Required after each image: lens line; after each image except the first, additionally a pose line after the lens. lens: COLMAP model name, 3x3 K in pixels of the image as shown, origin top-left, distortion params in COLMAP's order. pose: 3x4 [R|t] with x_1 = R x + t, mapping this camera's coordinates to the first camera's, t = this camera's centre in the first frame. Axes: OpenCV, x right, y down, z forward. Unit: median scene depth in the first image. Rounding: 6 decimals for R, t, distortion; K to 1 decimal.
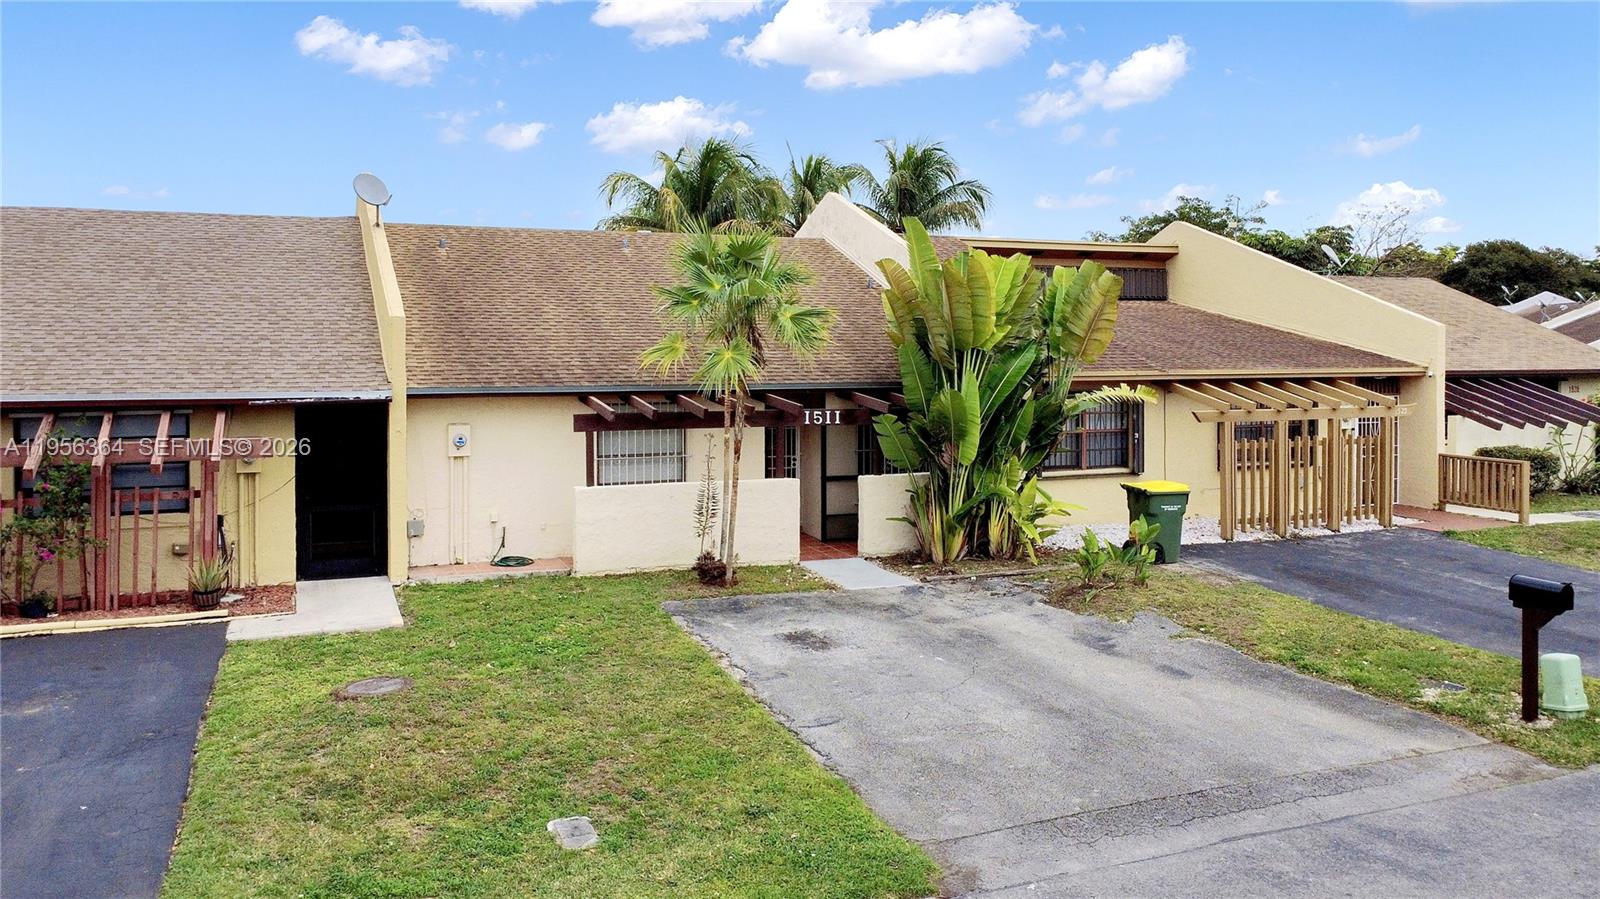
lens RADIAL K [[1225.8, 0, 797.7], [0, 1225.8, 362.7], [0, 0, 1]] dist [0.001851, -0.003939]
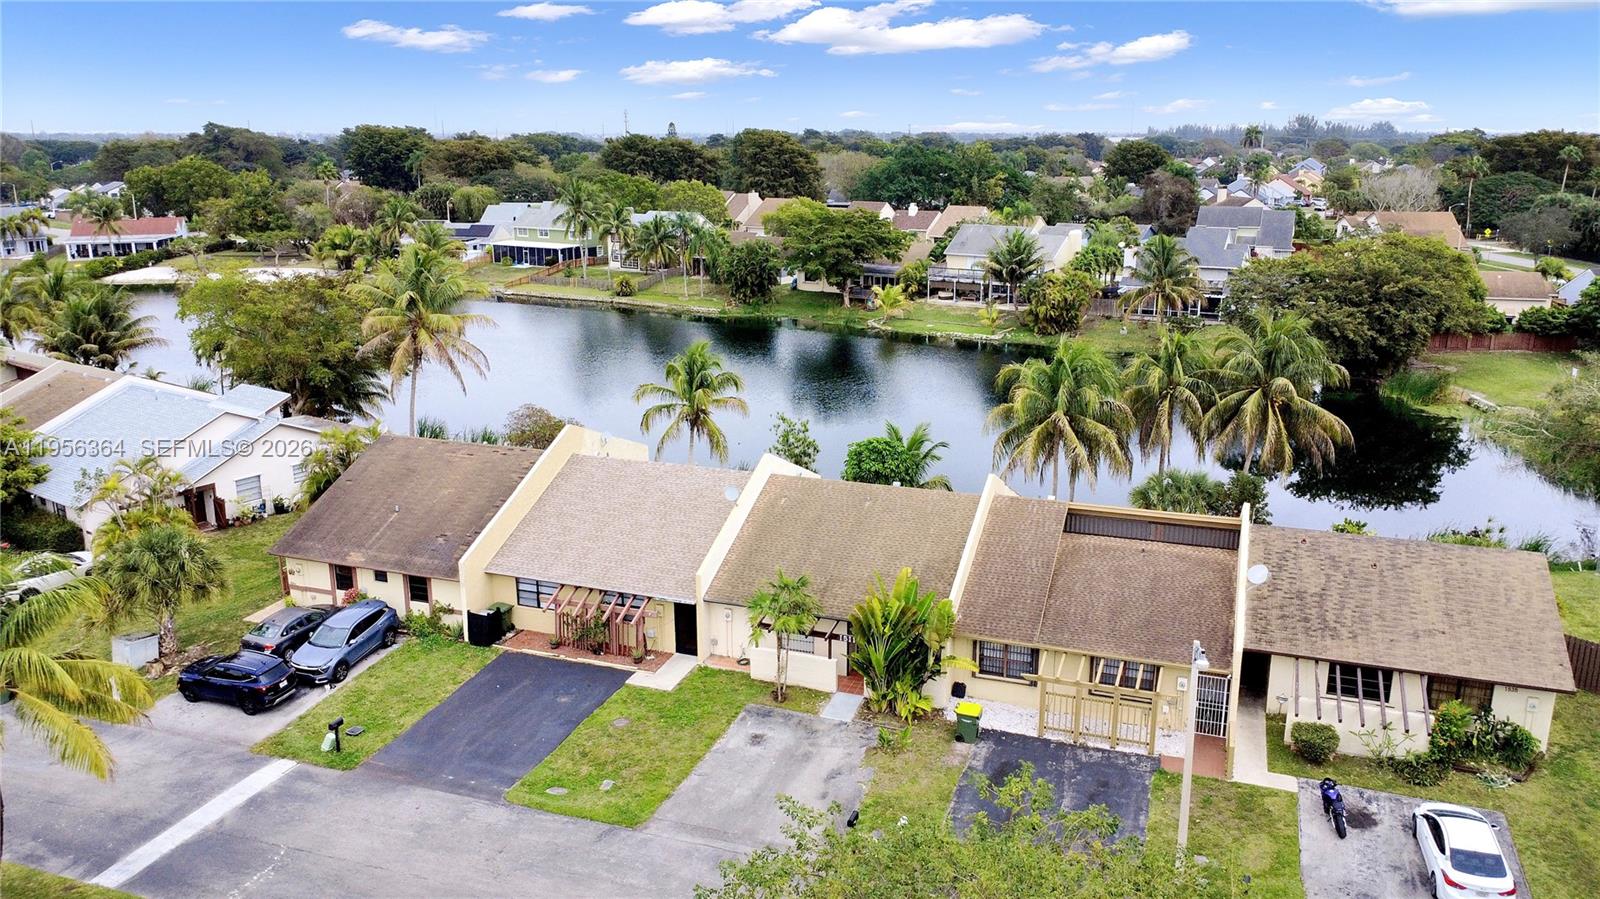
lens RADIAL K [[1202.2, 0, 794.7], [0, 1202.2, 445.4], [0, 0, 1]] dist [0.001694, -0.005865]
pose [[0.734304, 0.171934, -0.656685, 1.537108], [-0.005240, 0.968799, 0.247793, -0.975425], [0.678800, -0.178514, 0.712294, -0.722594]]
